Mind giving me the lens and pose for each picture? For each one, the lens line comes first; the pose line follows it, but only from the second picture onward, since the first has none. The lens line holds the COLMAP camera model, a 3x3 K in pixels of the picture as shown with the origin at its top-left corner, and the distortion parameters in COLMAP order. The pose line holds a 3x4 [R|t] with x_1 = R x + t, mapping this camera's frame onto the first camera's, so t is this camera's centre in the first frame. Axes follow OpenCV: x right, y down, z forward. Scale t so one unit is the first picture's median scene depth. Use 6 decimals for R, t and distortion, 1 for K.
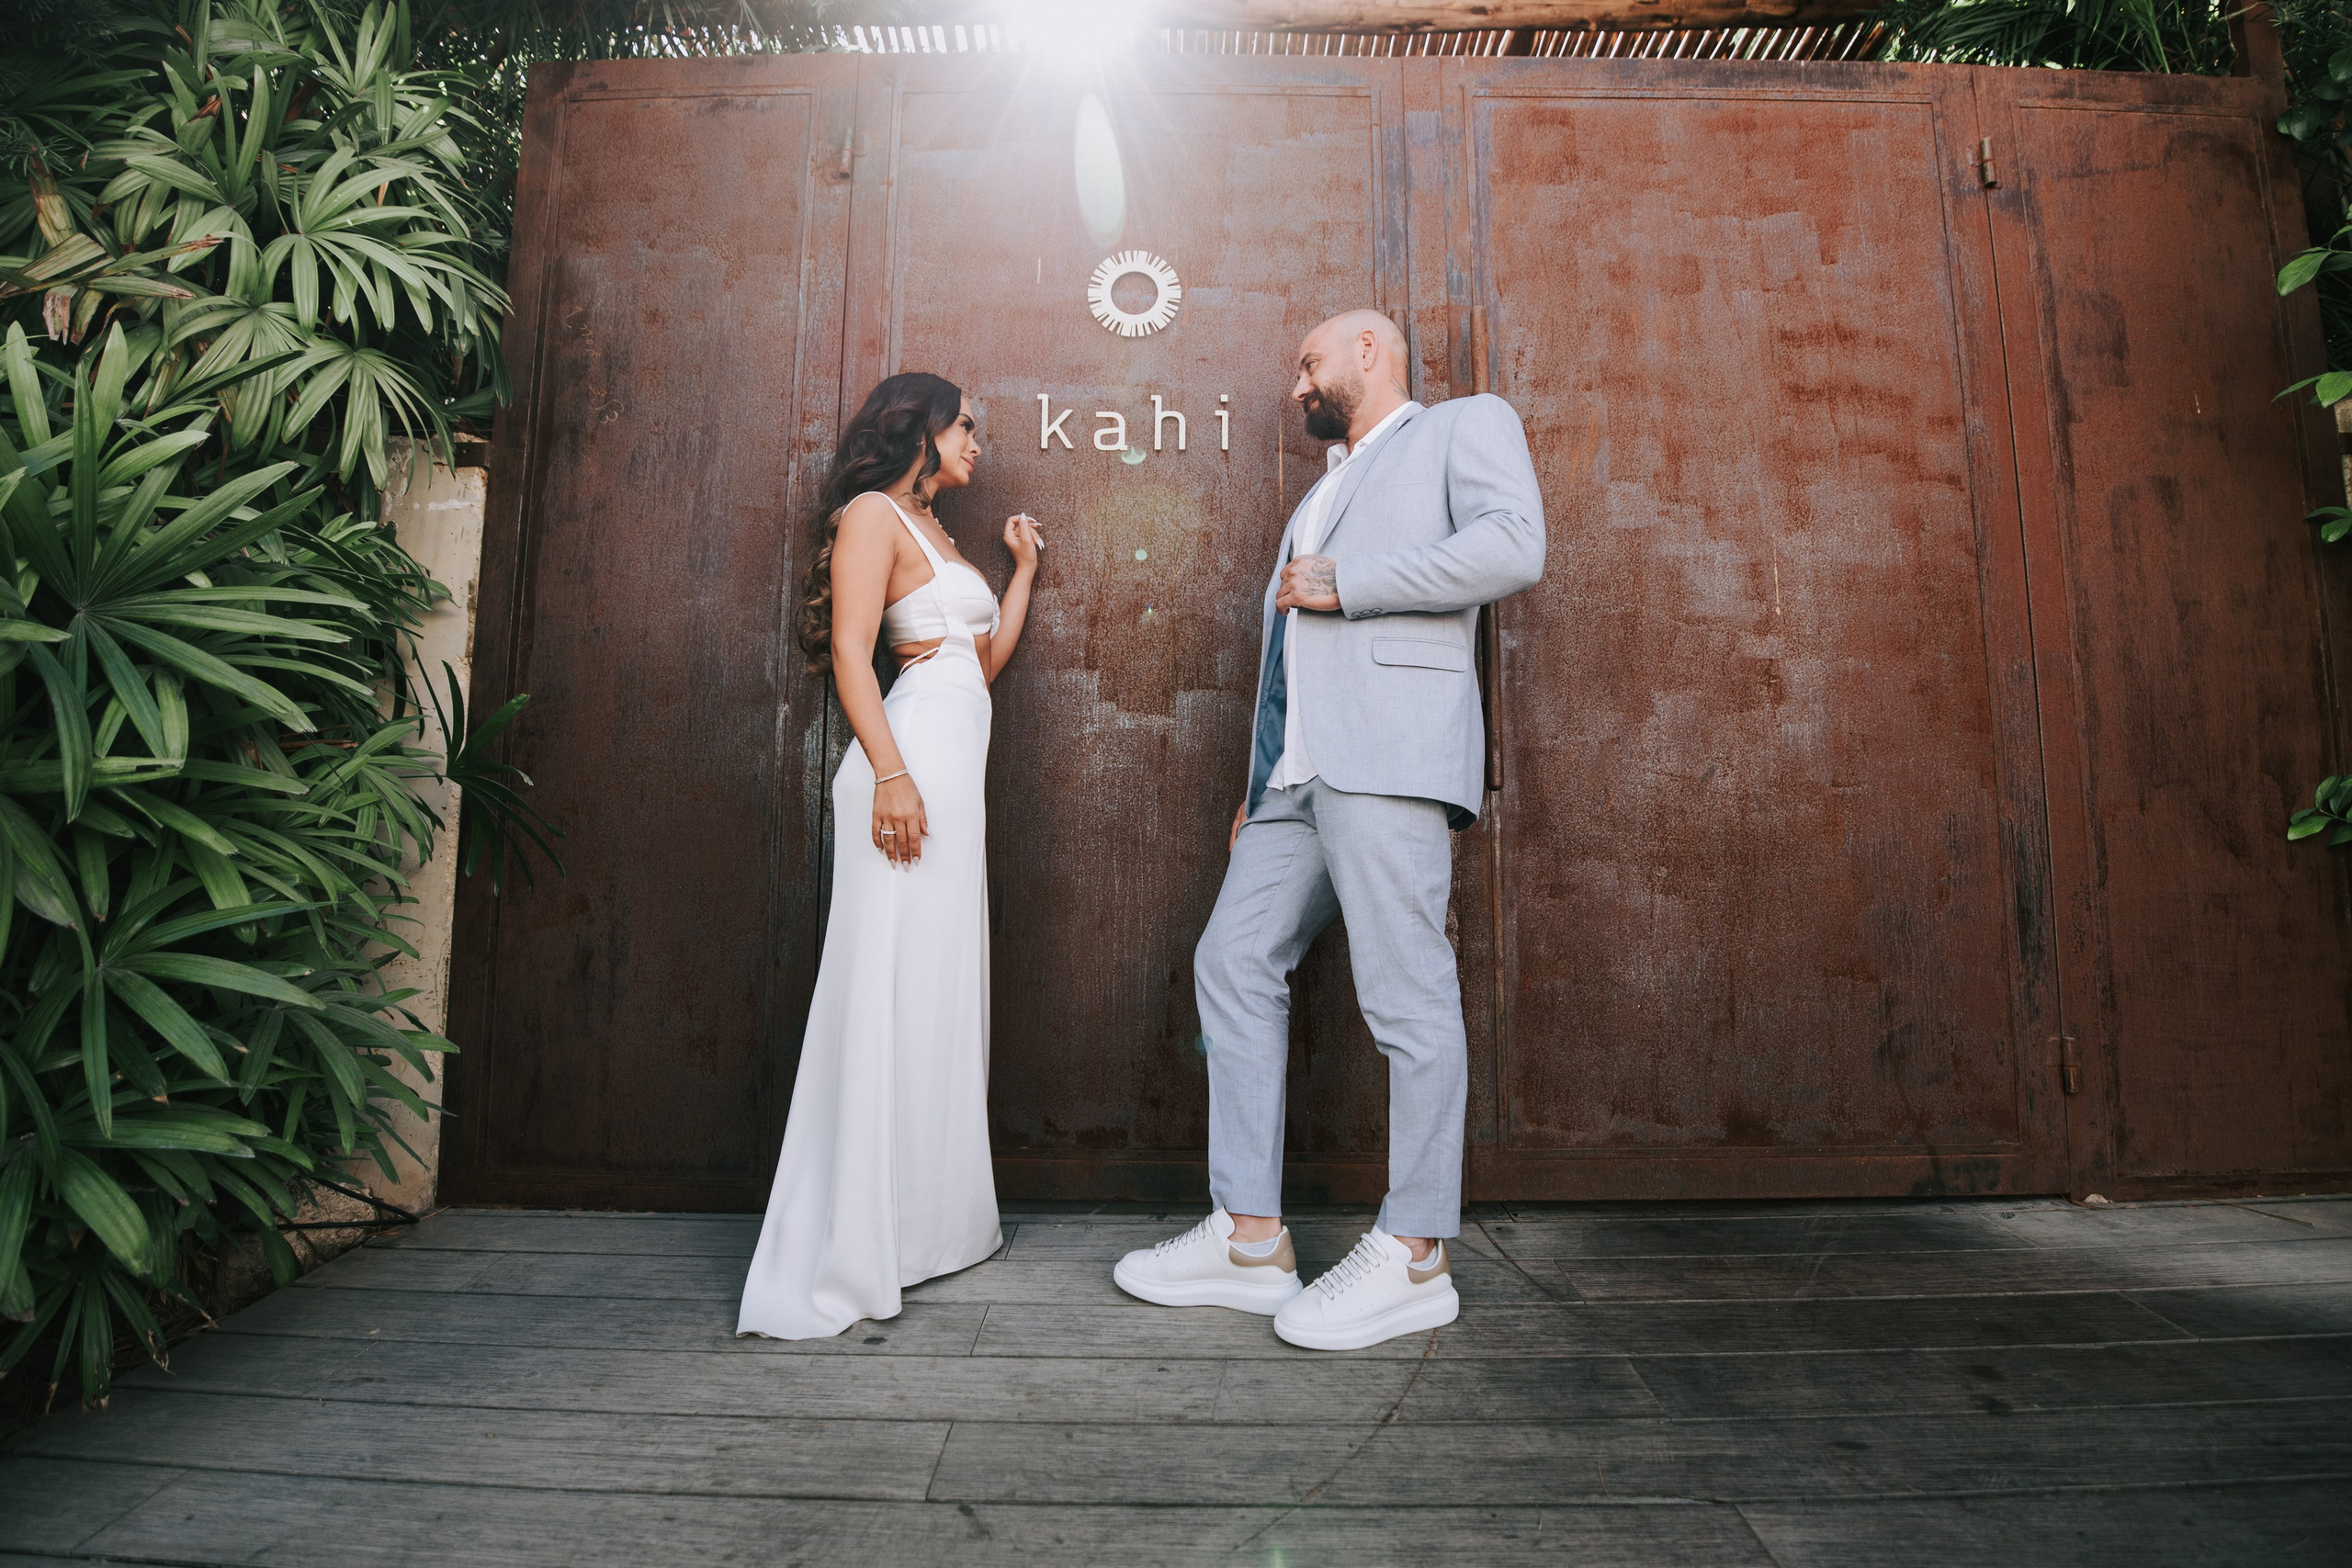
lens RADIAL K [[1105.7, 0, 1176.0], [0, 1105.7, 784.0], [0, 0, 1]] dist [-0.048026, 0.004330]
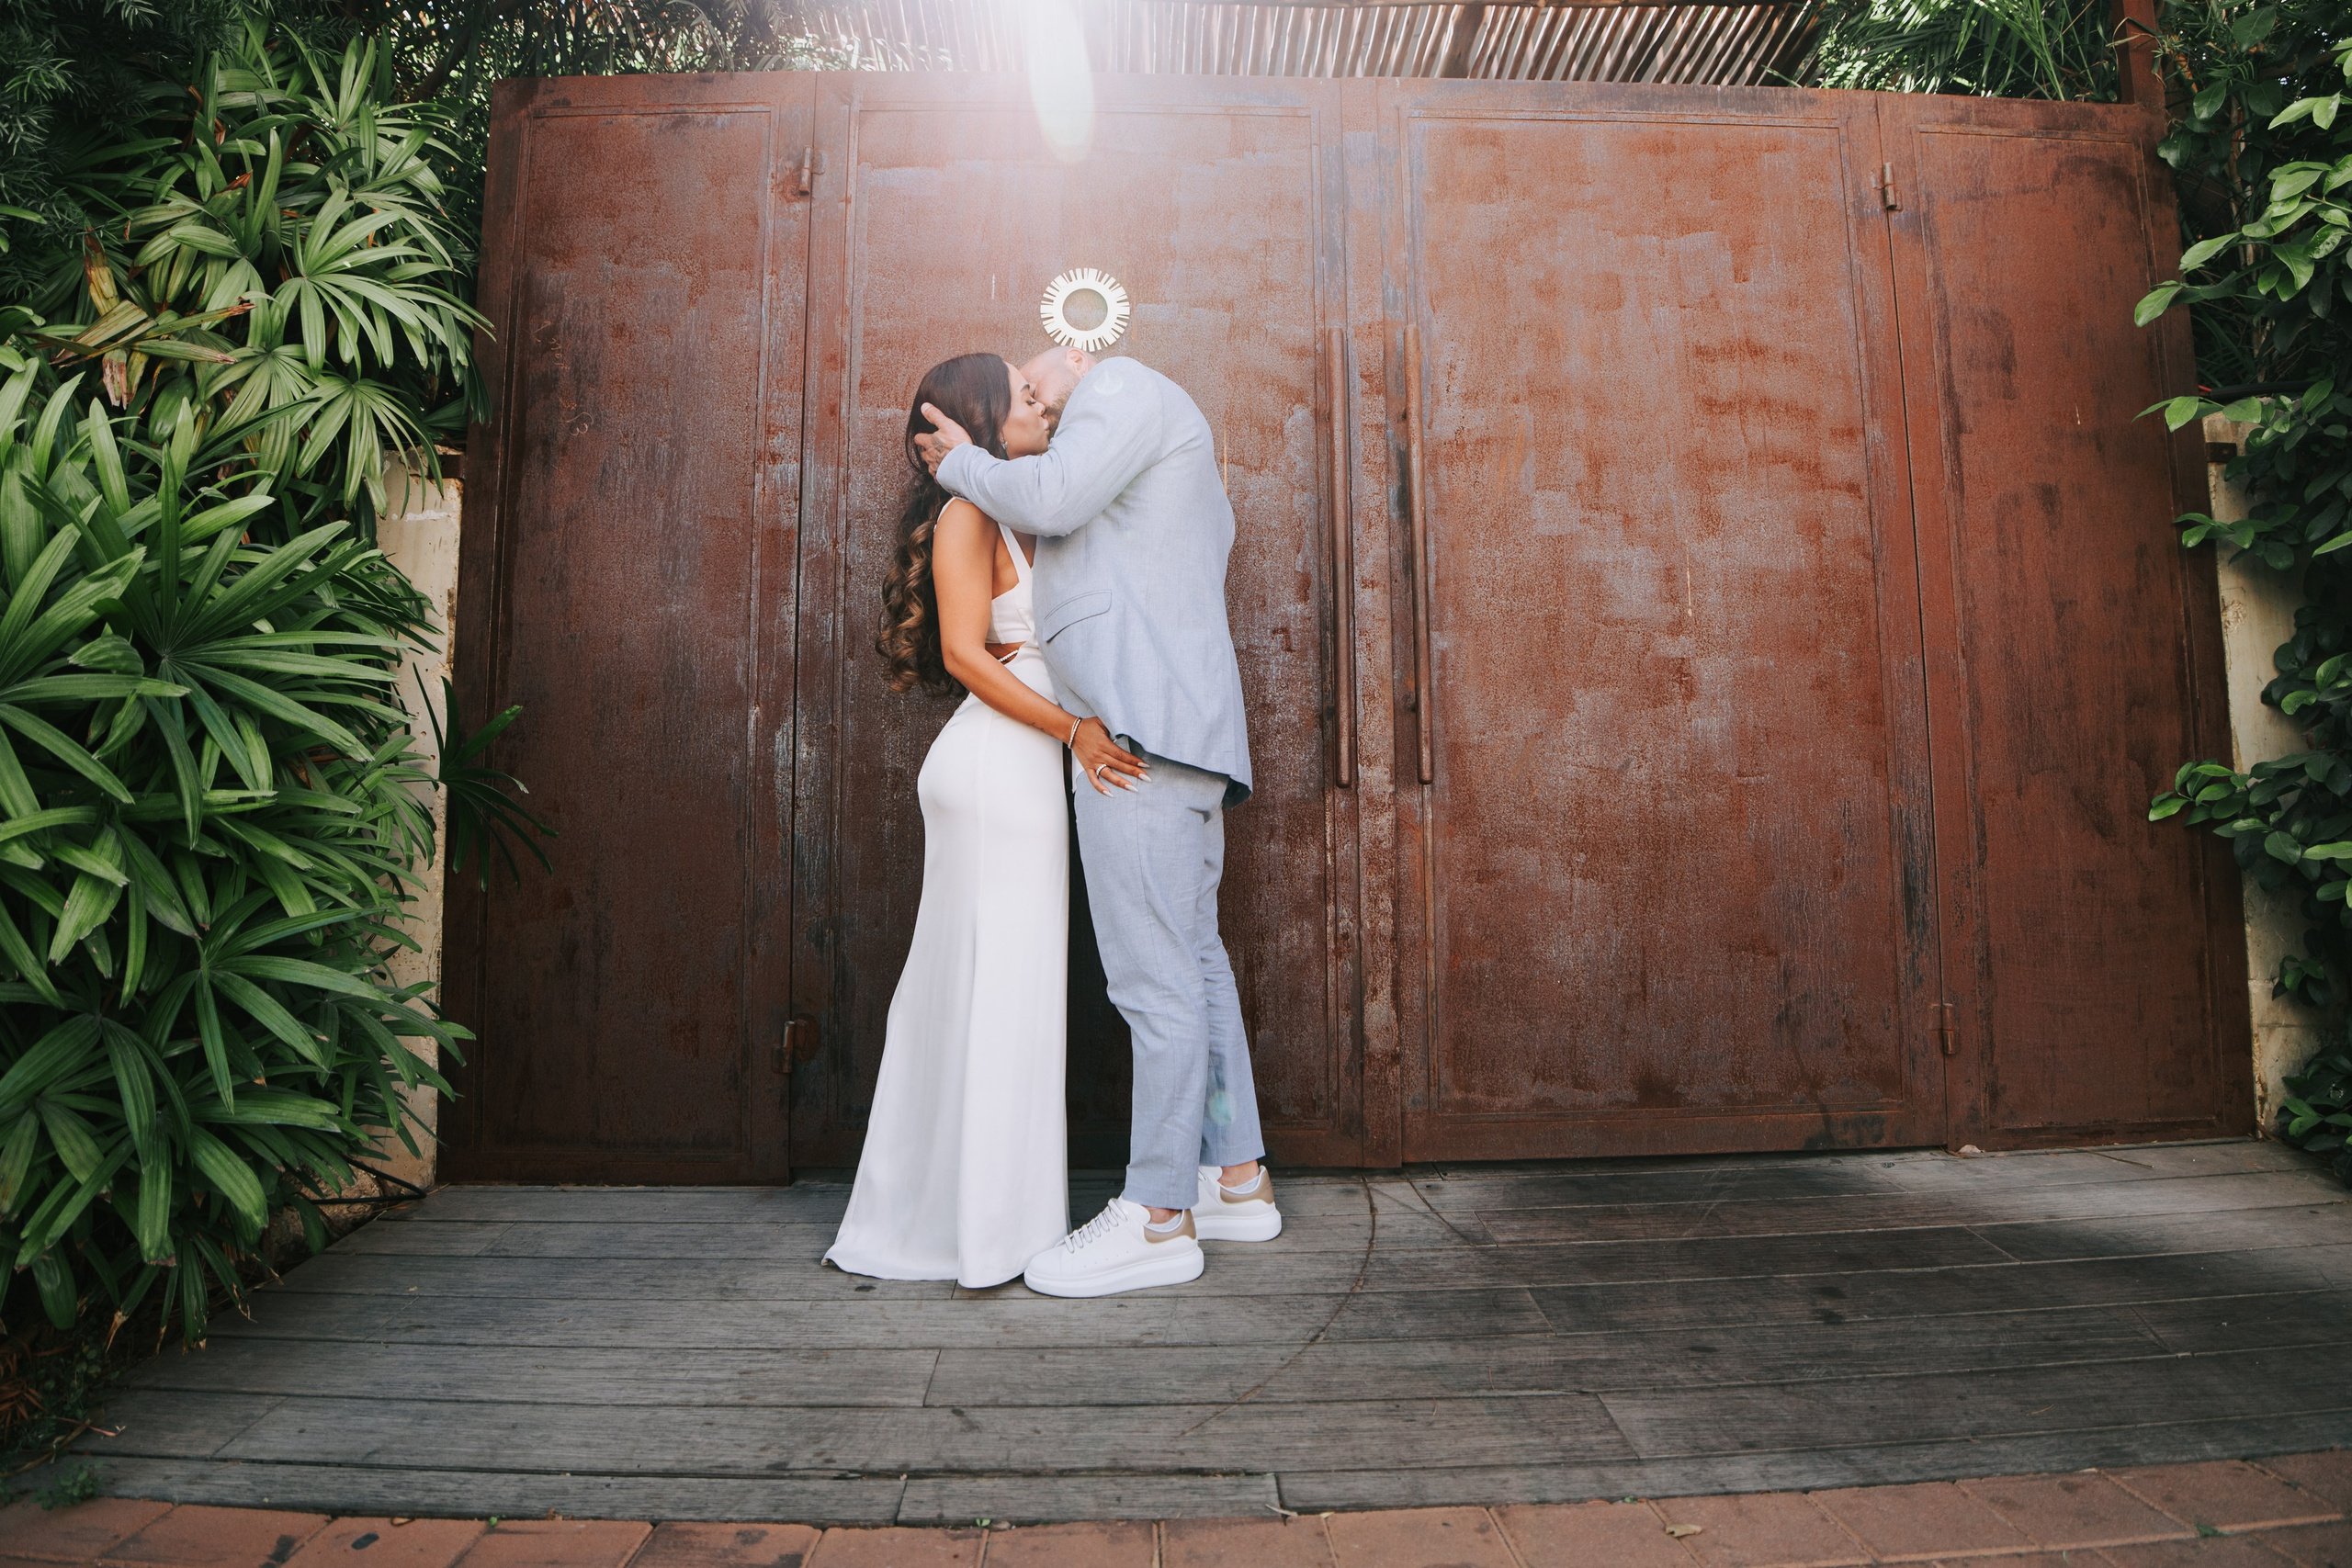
lens RADIAL K [[1206.2, 0, 1171.2], [0, 1206.2, 775.7], [0, 0, 1]] dist [-0.077390, 0.011857]
pose [[0.999391, -0.008816, 0.033770, 0.001932], [0.007878, 0.999582, 0.027819, -0.036524], [-0.034001, -0.027536, 0.999042, -0.161170]]
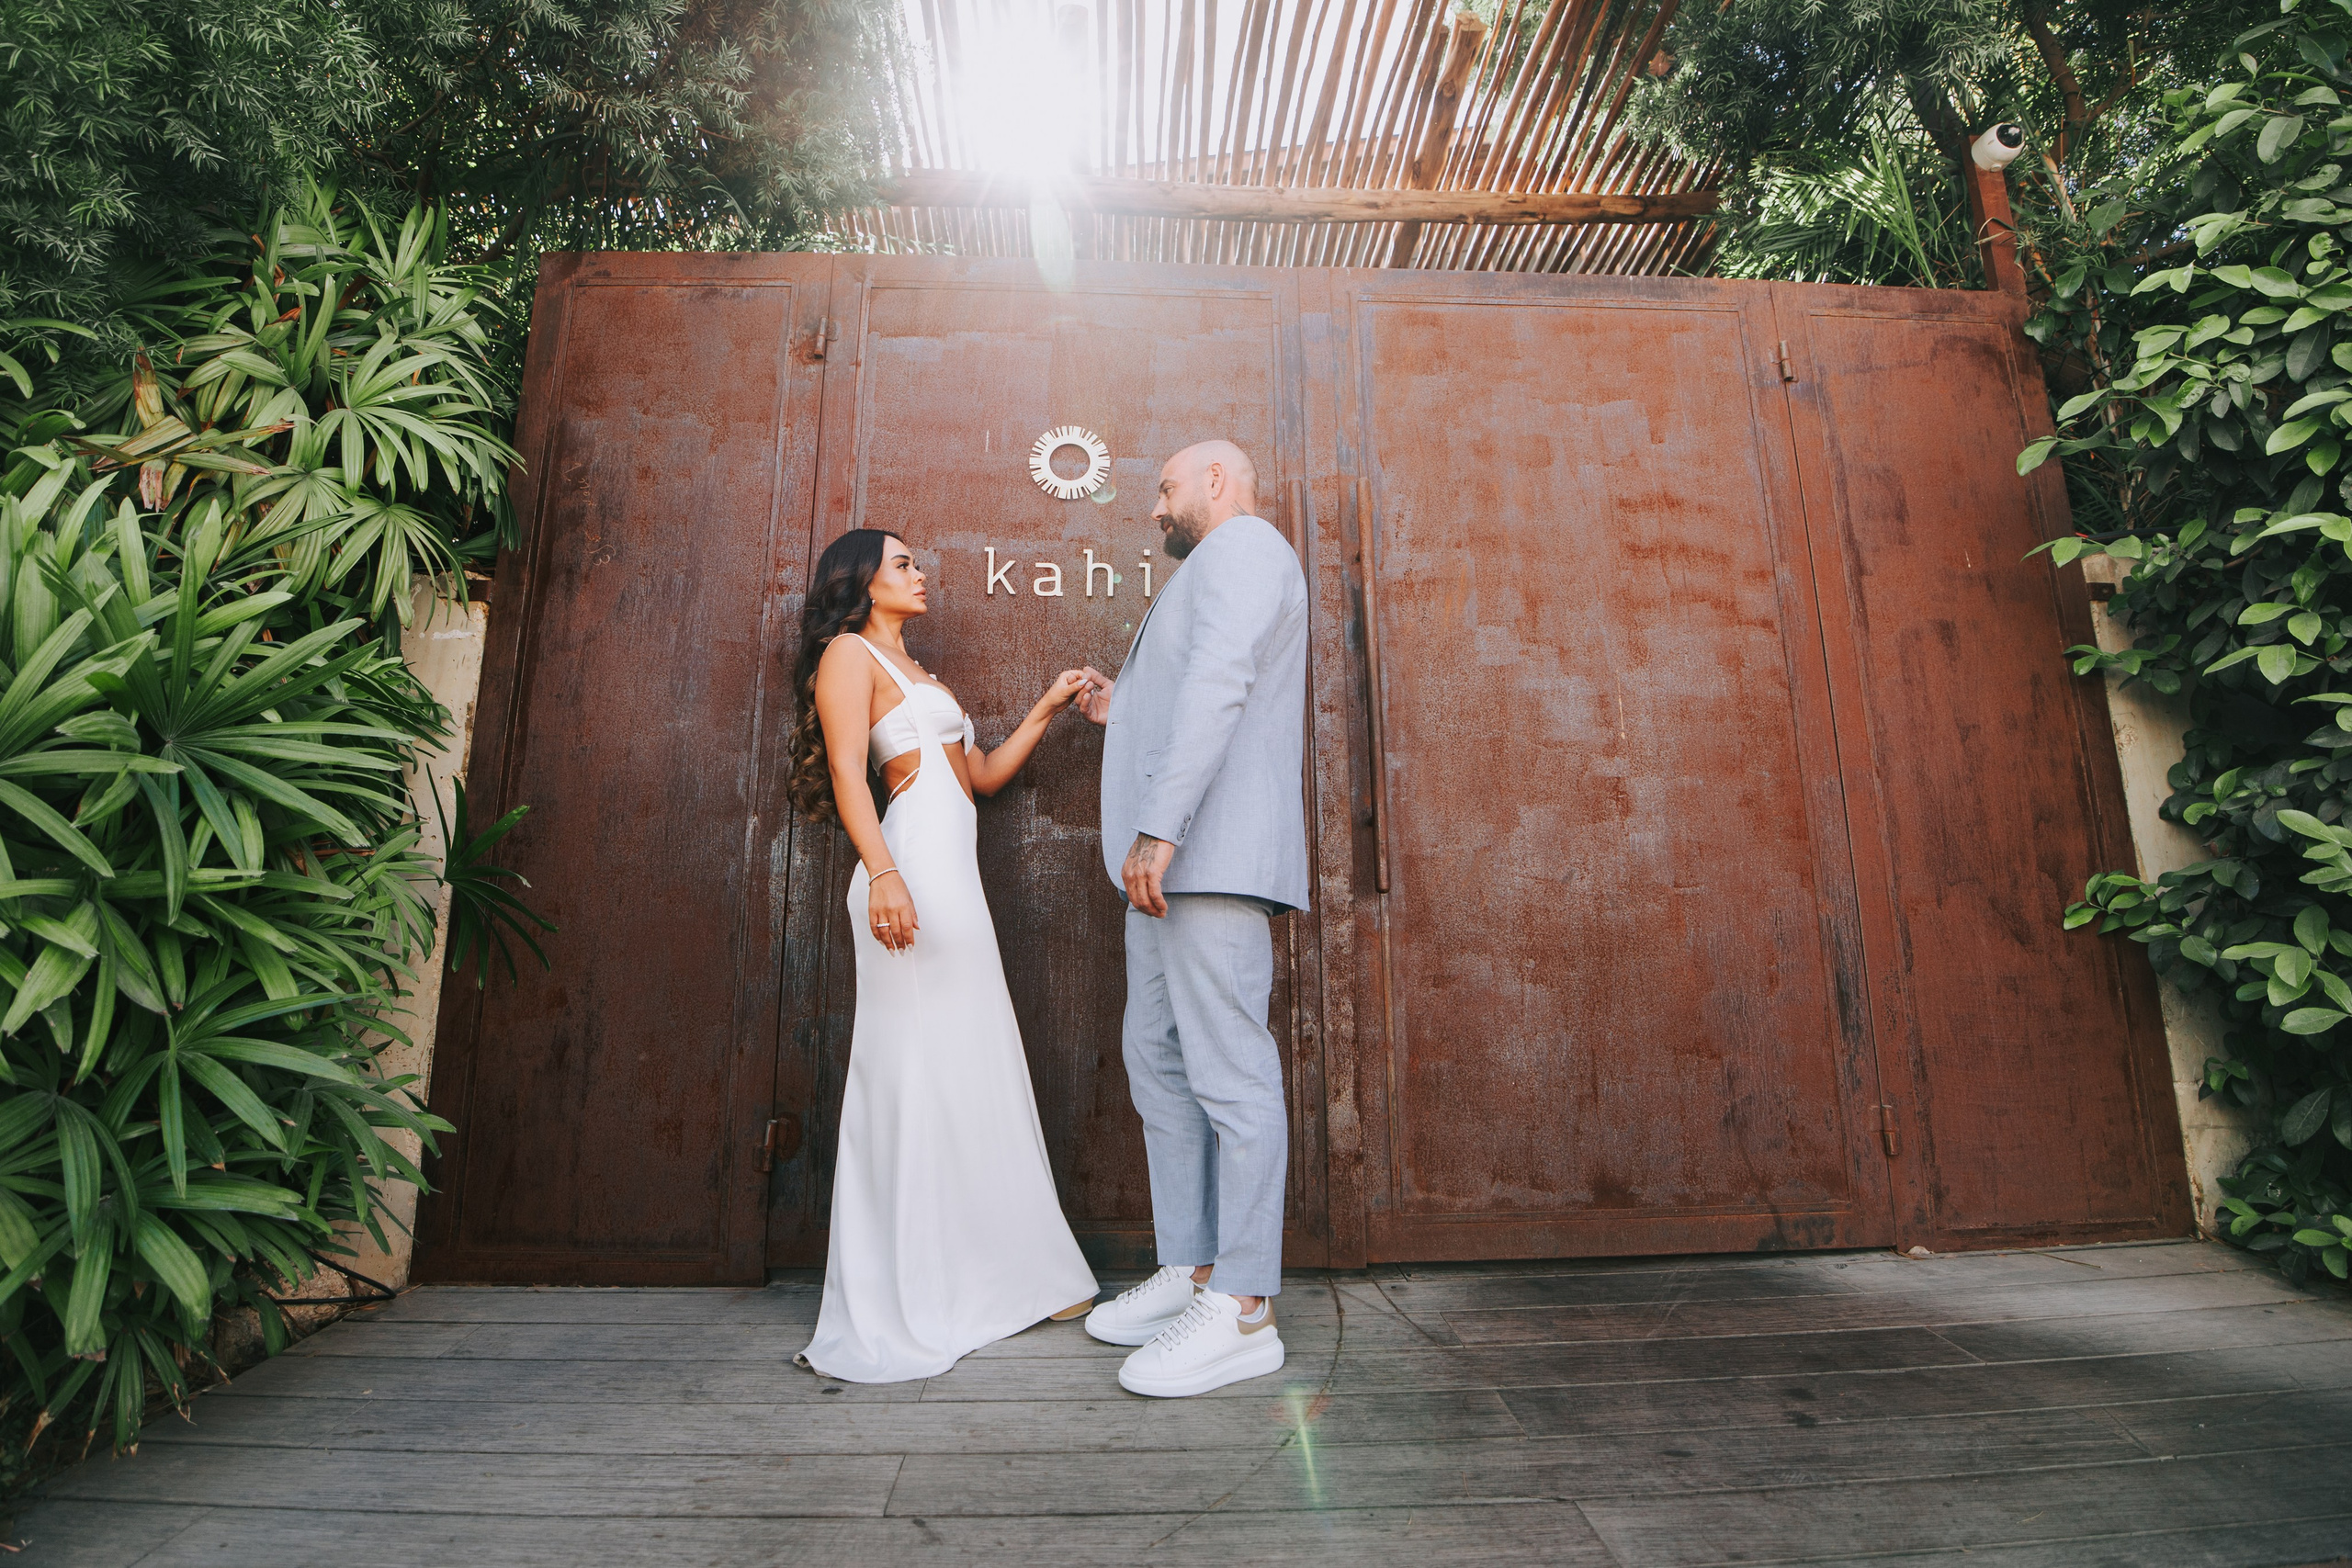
lens RADIAL K [[1088.8, 0, 1164.0], [0, 1088.8, 772.3], [0, 0, 1]] dist [-0.054716, 0.005995]
pose [[0.998657, 0.002748, 0.051739, 0.003604], [0.002350, 0.995162, -0.098217, -0.008356], [-0.051758, 0.098206, 0.993819, -0.121034]]
